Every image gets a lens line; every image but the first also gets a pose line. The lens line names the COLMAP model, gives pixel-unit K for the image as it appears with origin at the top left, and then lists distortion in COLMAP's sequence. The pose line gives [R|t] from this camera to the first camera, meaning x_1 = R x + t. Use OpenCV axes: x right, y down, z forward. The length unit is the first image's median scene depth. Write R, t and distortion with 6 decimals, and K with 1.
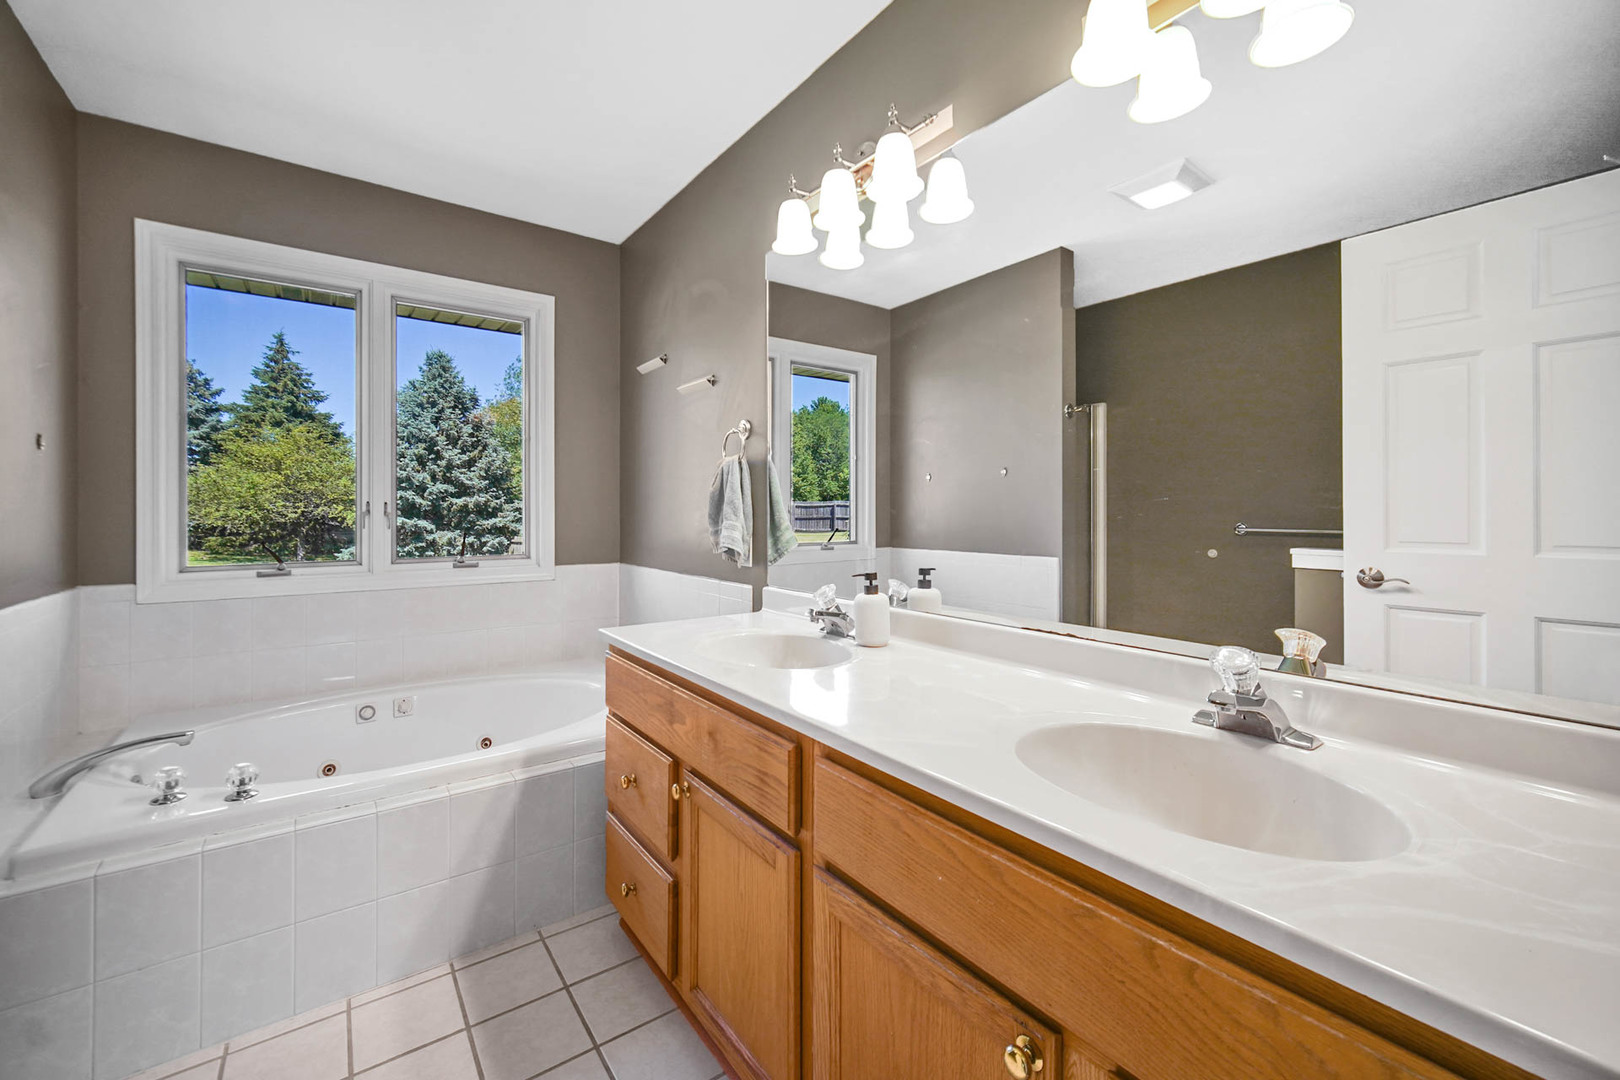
lens RADIAL K [[657.9, 0, 802.9], [0, 657.9, 514.7], [0, 0, 1]] dist [-0.001434, -0.000158]
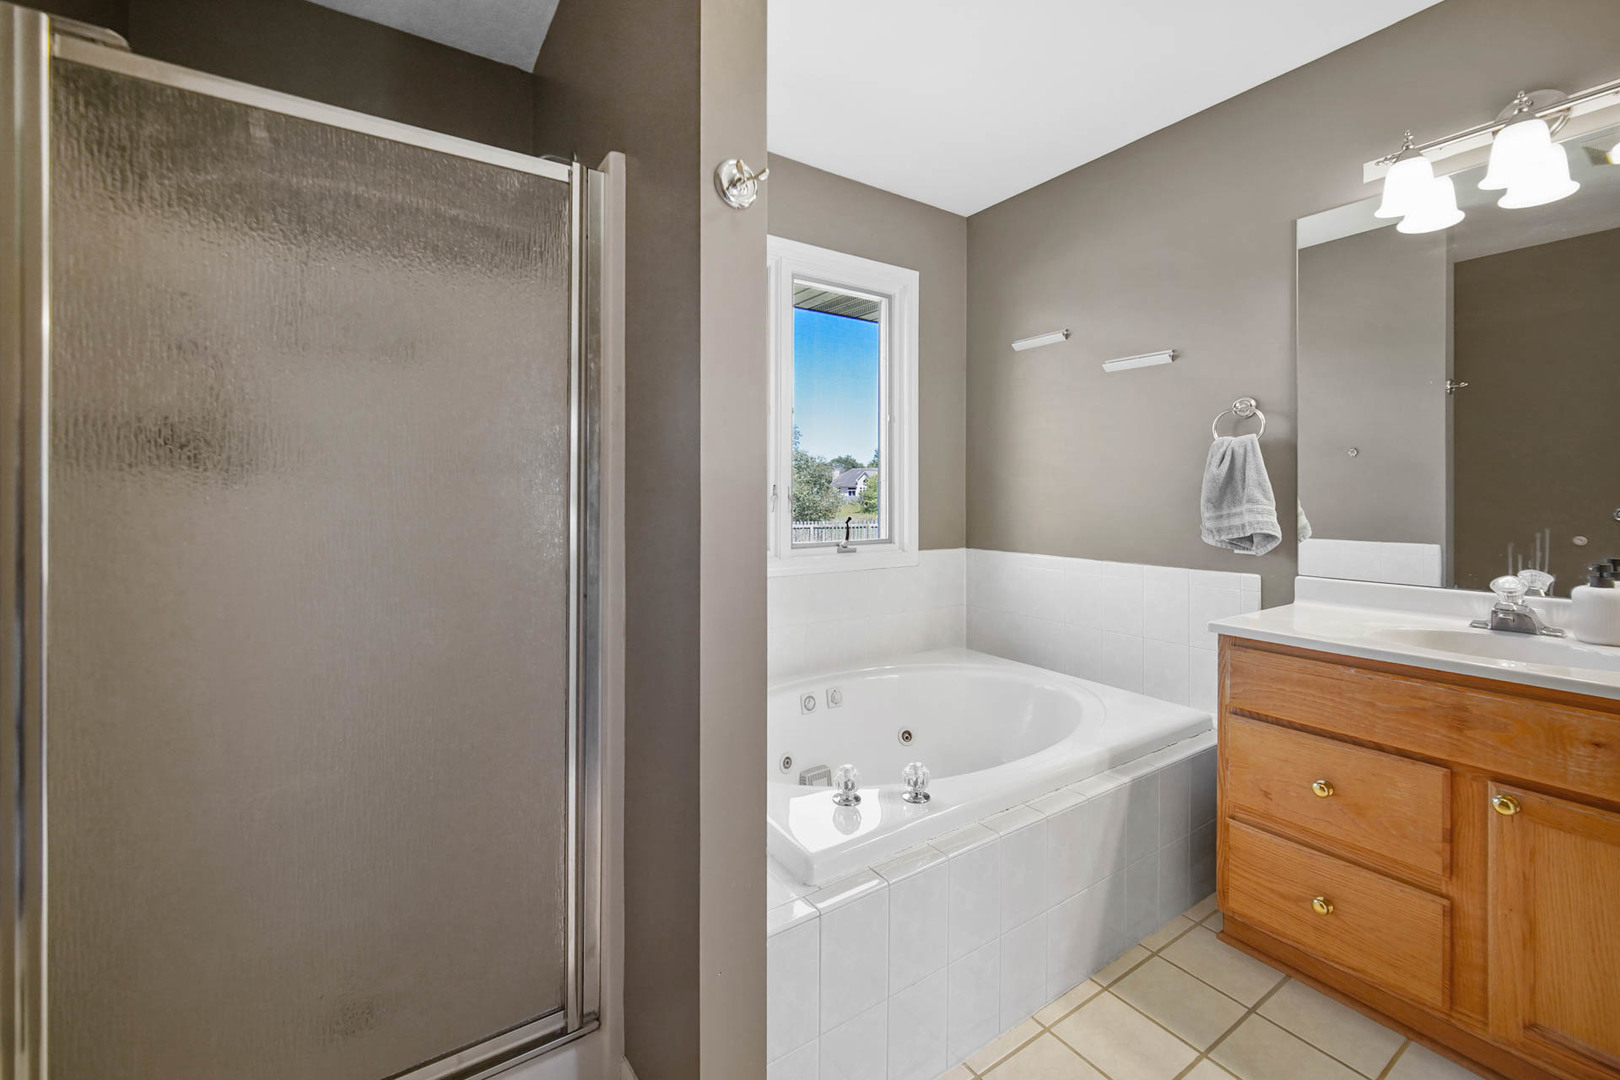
lens RADIAL K [[660.2, 0, 808.6], [0, 660.2, 498.5], [0, 0, 1]] dist [-0.001136, -0.000183]
pose [[0.999048, 0.001720, -0.043583, -0.609938], [-0.001651, 0.999997, 0.001630, -0.000732], [0.043586, -0.001556, 0.999048, 0.031258]]
